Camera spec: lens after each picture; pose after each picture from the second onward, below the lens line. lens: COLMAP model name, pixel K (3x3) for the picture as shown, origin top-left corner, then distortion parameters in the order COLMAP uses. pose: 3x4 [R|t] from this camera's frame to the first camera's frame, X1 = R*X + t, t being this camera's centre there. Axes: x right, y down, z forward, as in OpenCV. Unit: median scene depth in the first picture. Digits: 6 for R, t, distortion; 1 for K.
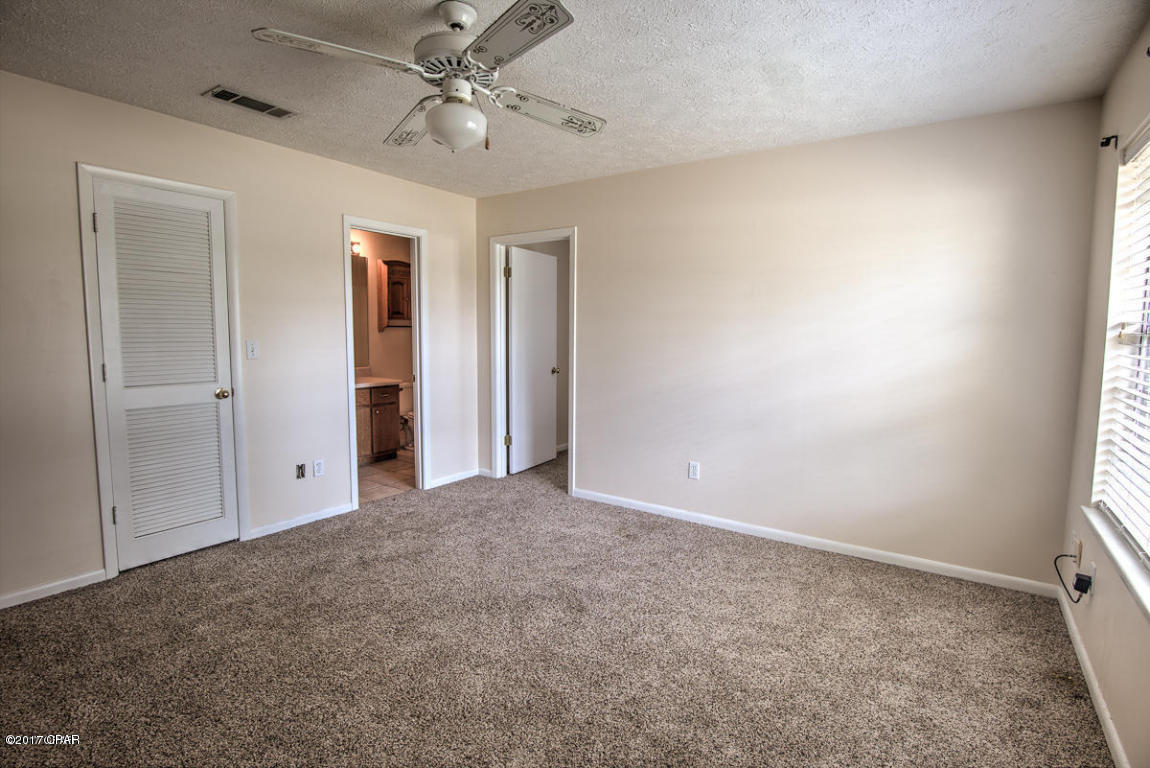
lens RADIAL K [[579.2, 0, 570.3], [0, 579.2, 382.4], [0, 0, 1]] dist [-0.020825, -0.000118]
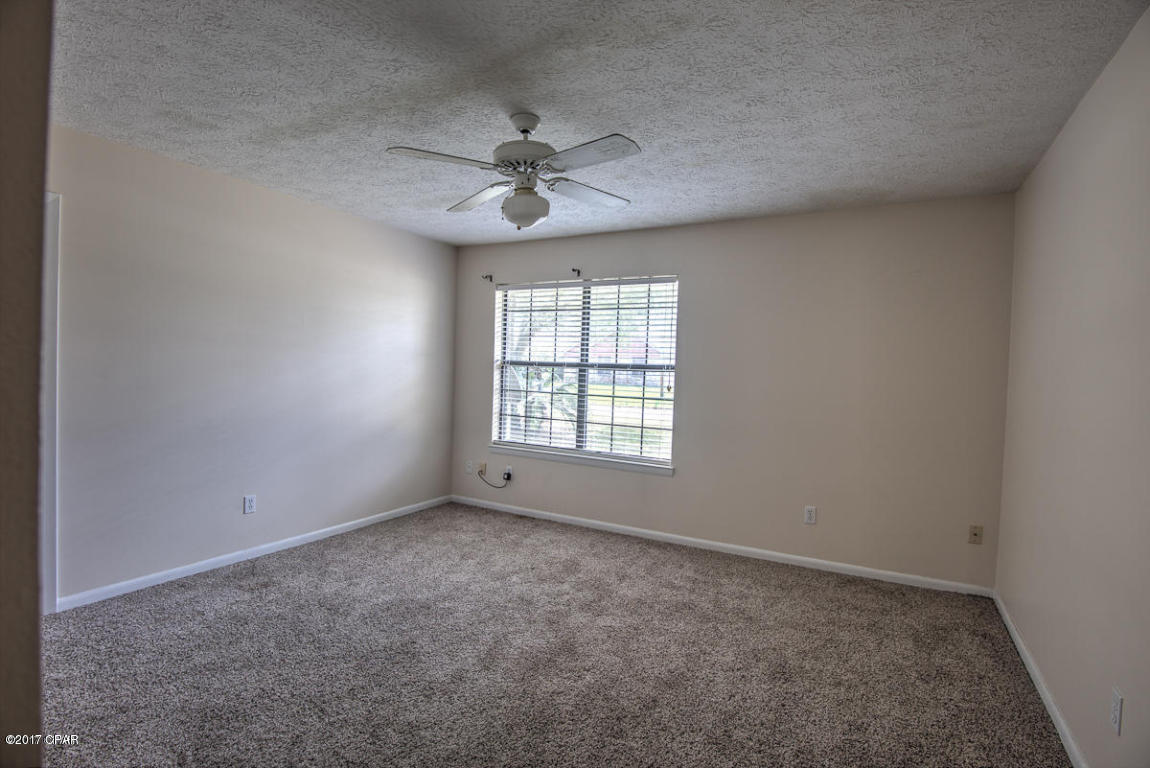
lens RADIAL K [[579.2, 0, 570.3], [0, 579.2, 382.4], [0, 0, 1]] dist [-0.020825, -0.000118]
pose [[-0.103422, -0.049212, 0.993419, -0.941615], [0.060367, 0.996623, 0.055656, -0.086918], [-0.992804, 0.065726, -0.100102, 0.658823]]
